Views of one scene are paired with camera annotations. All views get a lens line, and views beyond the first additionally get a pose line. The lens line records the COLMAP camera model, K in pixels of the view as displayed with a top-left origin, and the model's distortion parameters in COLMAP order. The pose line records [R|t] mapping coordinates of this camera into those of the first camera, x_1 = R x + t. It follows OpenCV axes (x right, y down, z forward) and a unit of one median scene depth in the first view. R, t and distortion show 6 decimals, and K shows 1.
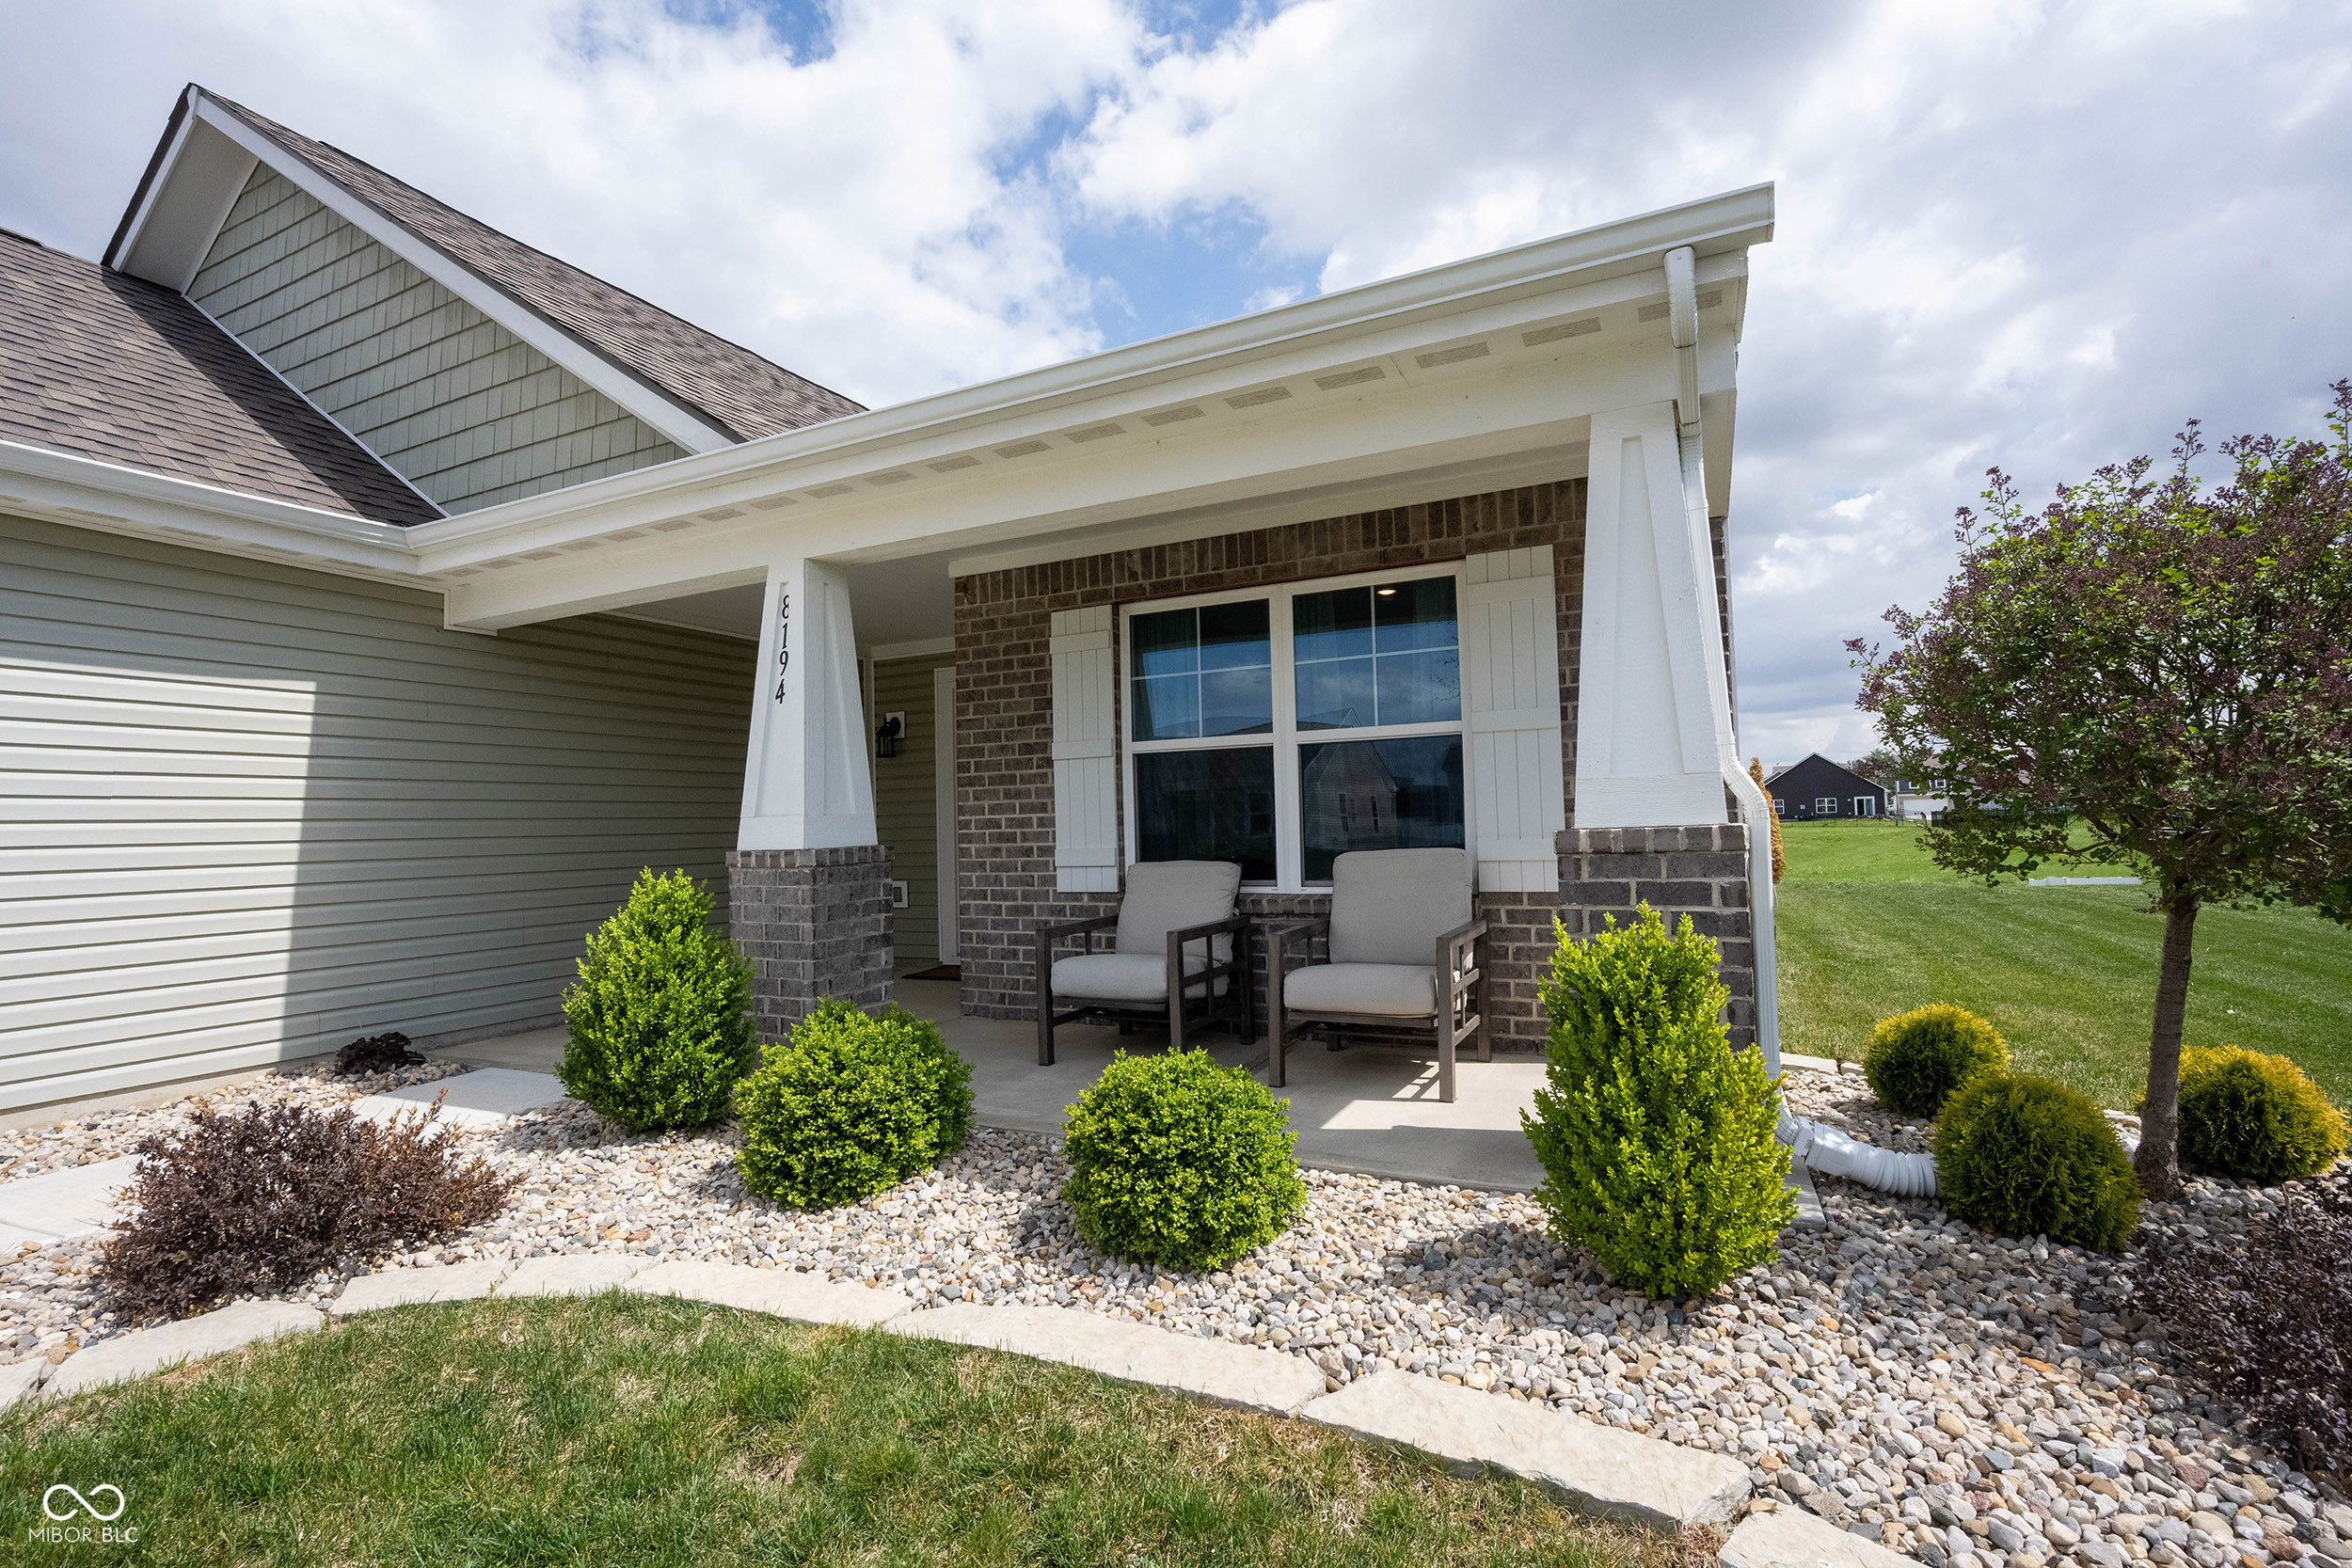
lens RADIAL K [[1084.5, 0, 1173.0], [0, 1084.5, 789.7], [0, 0, 1]] dist [0.001154, 0.000079]
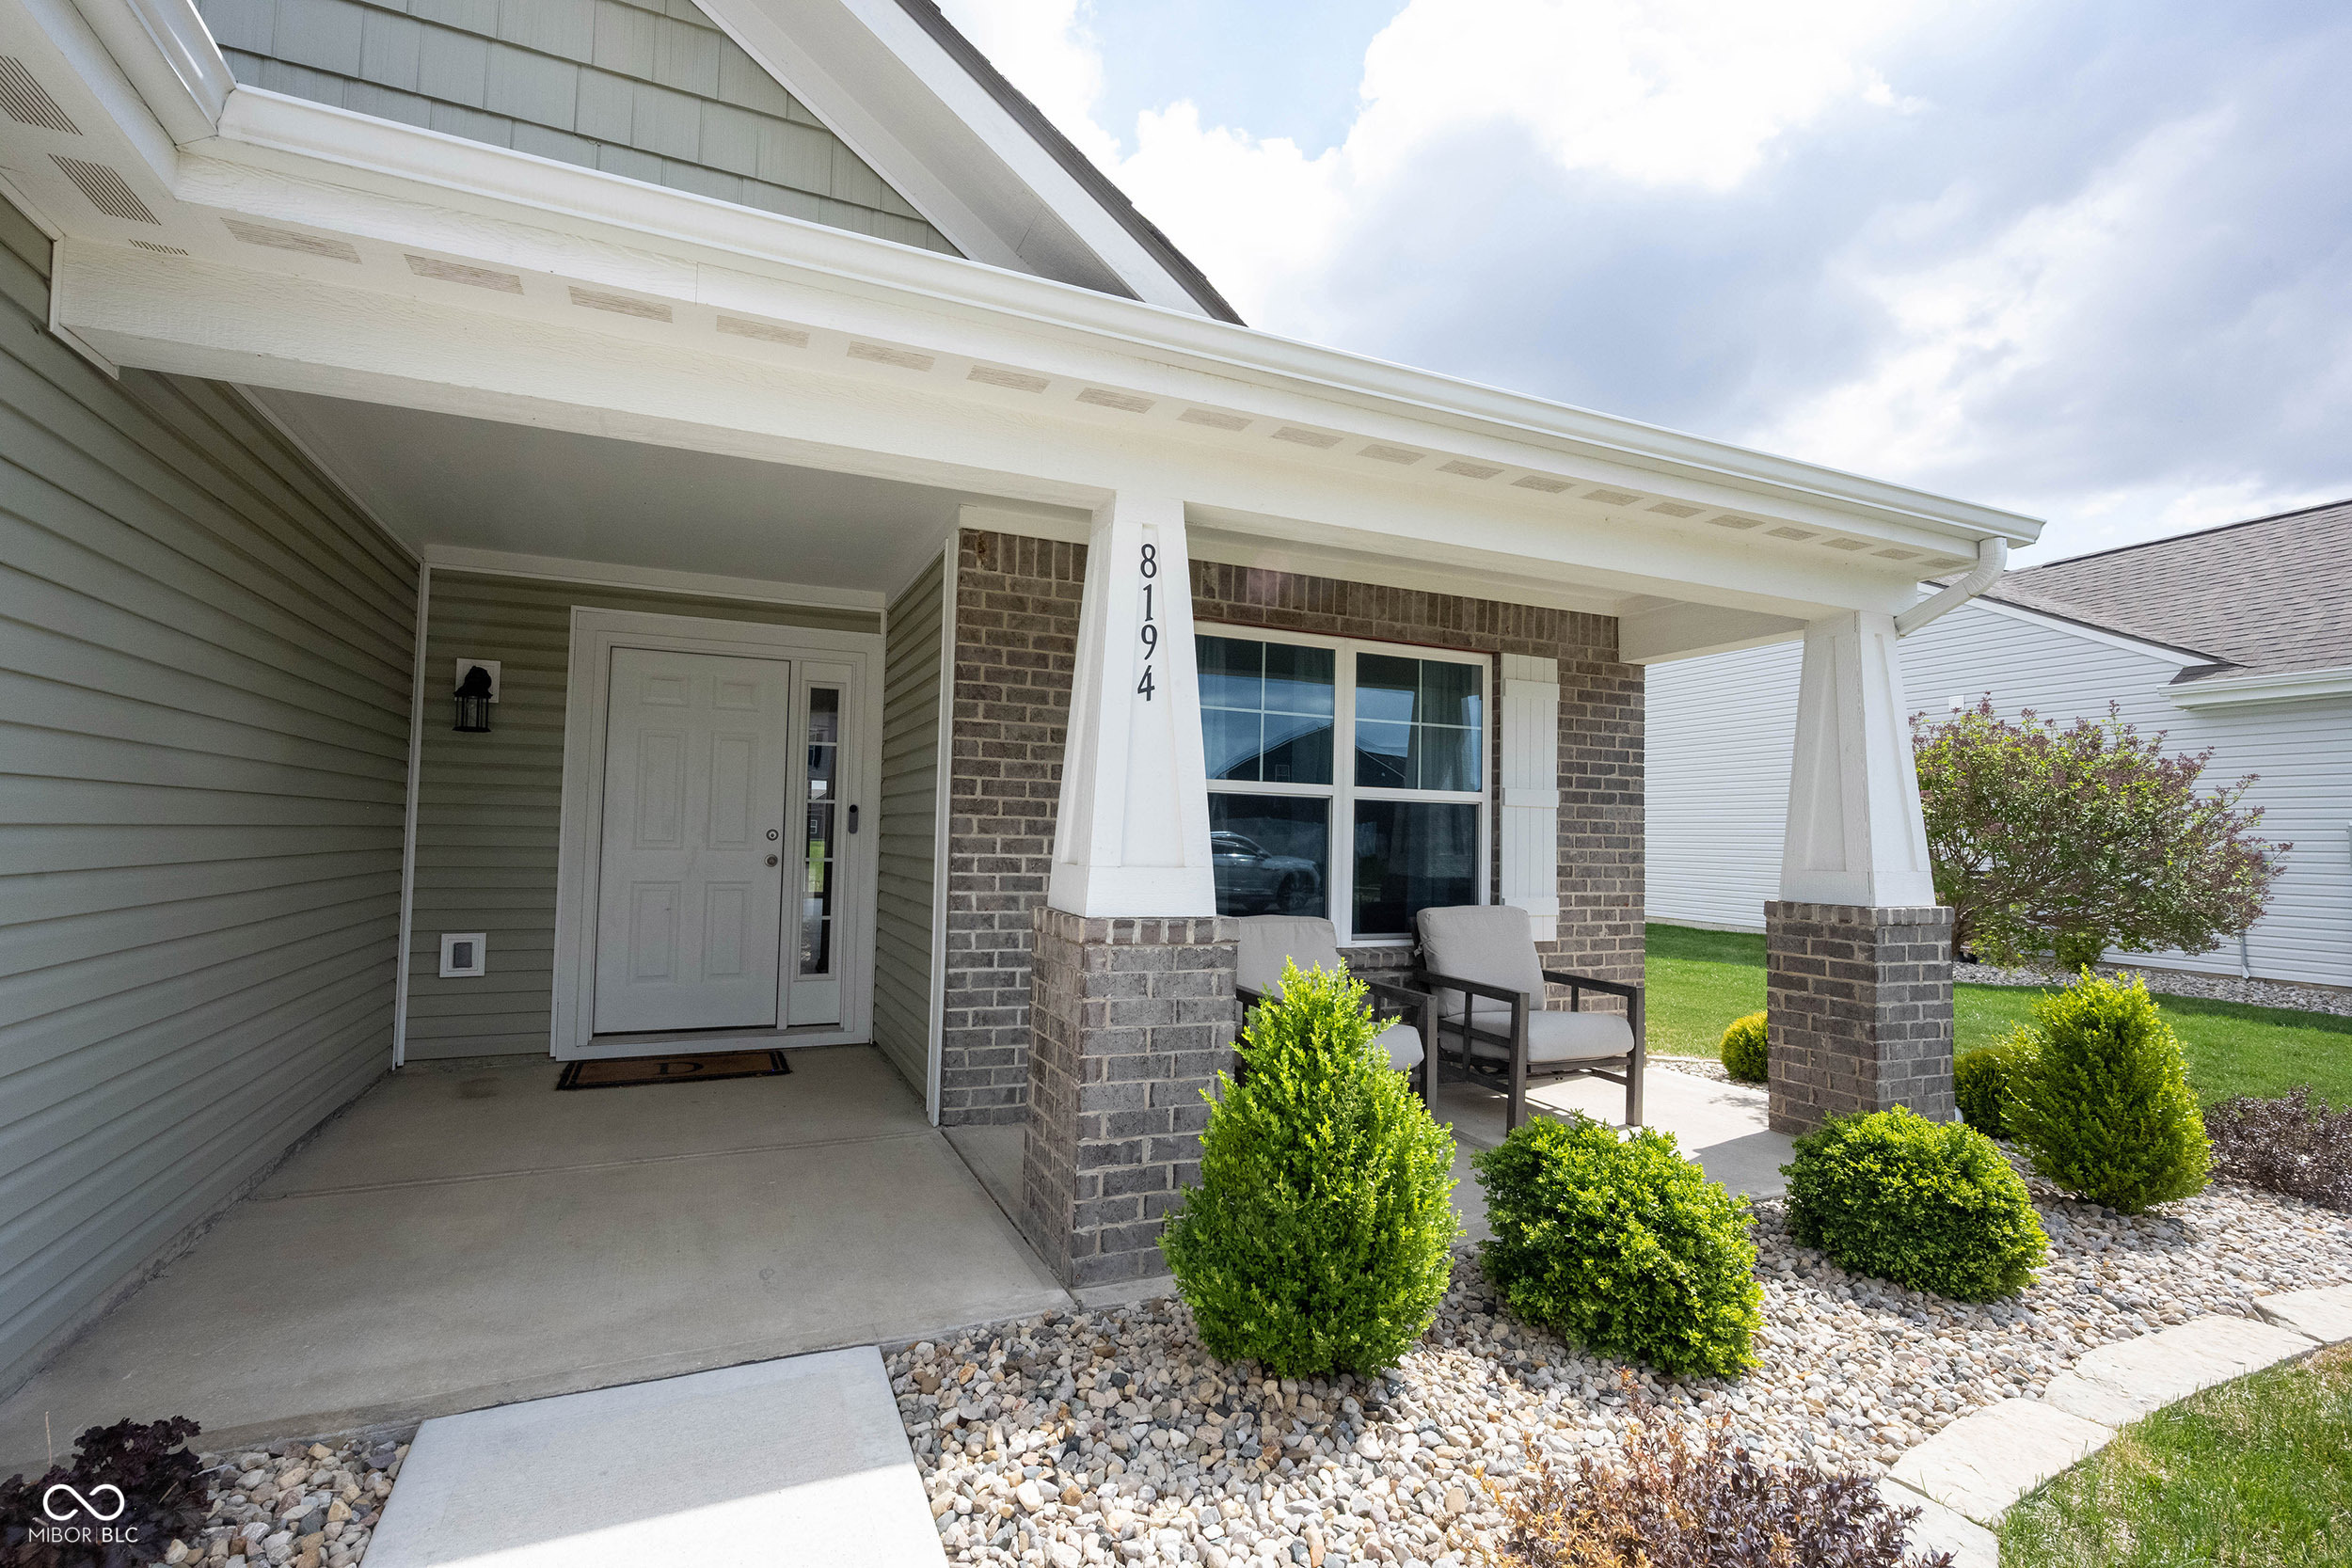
lens RADIAL K [[1084.5, 0, 1174.3], [0, 1084.5, 785.3], [0, 0, 1]] dist [0.001154, 0.000079]
pose [[0.636791, 0.079833, 0.766892, -0.705683], [-0.068239, 0.996558, -0.047078, 0.003712], [-0.768011, -0.022352, 0.640047, 0.443913]]
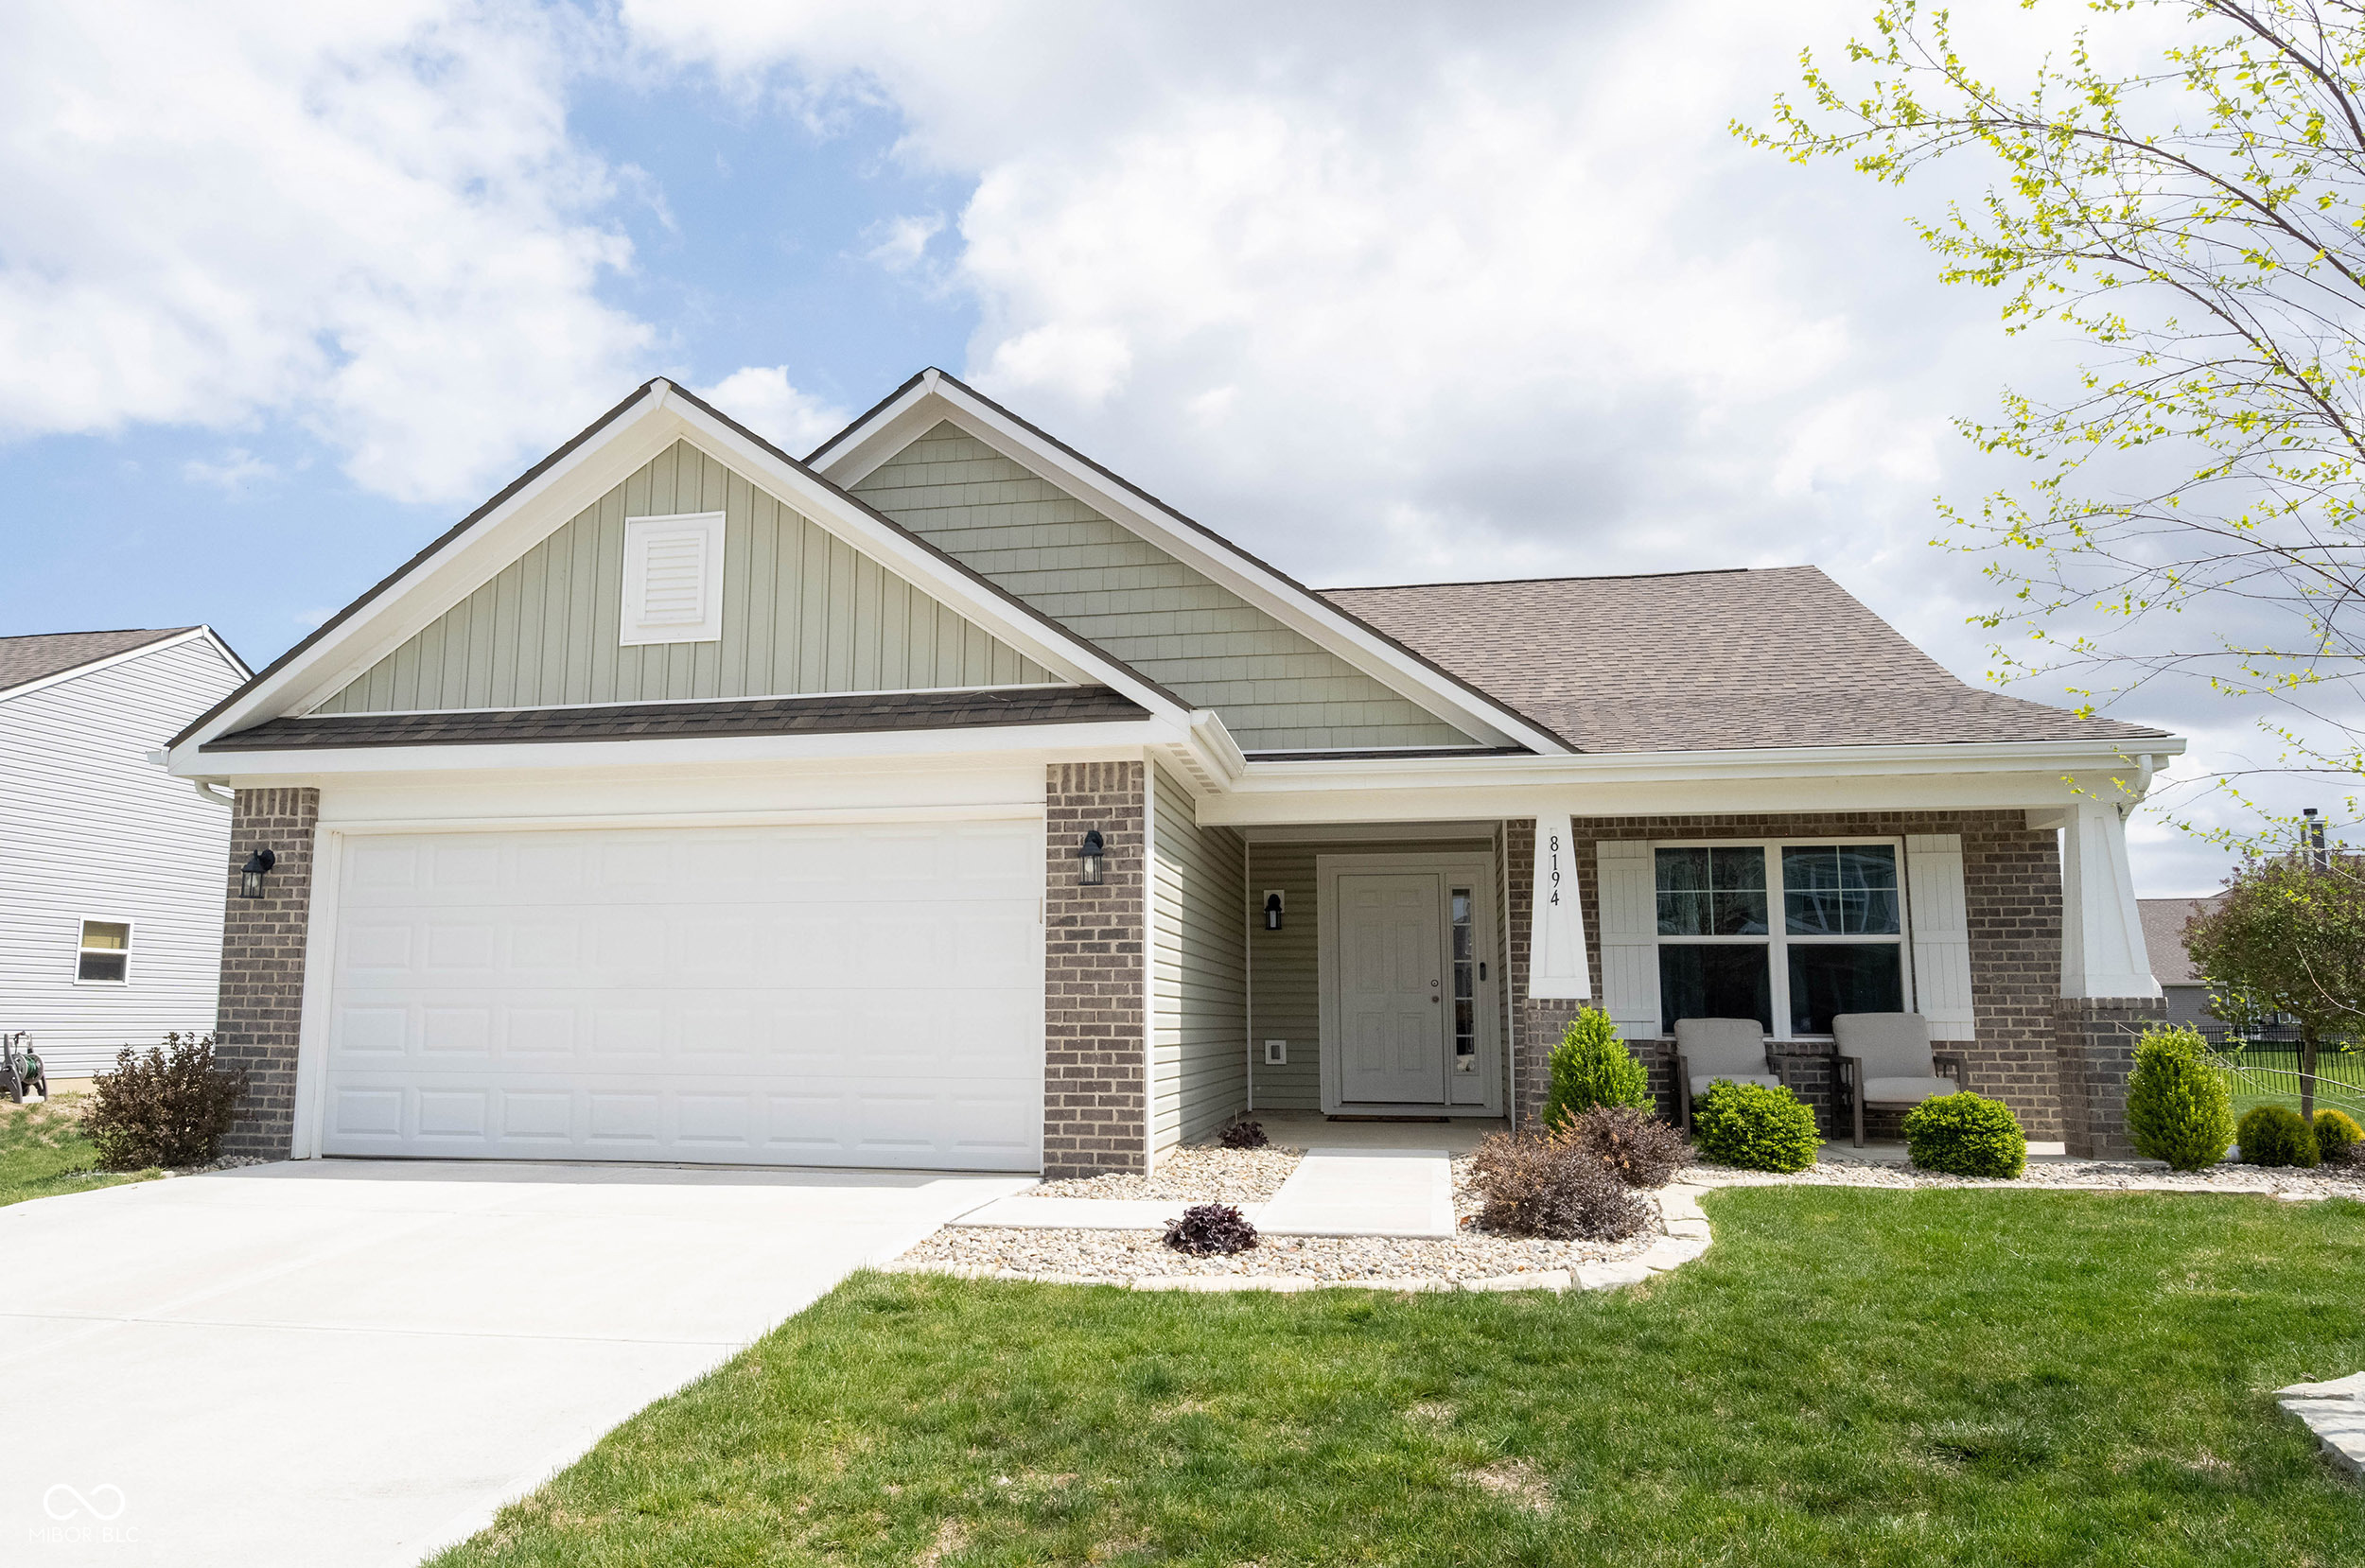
lens RADIAL K [[1738.7, 0, 1094.8], [0, 1738.7, 795.7], [0, 0, 1]] dist [0.019100, -0.005887]
pose [[0.962832, 0.066509, 0.261783, -1.361571], [-0.039677, 0.993522, -0.106485, 0.047031], [-0.267170, 0.092140, 0.959234, -1.024826]]
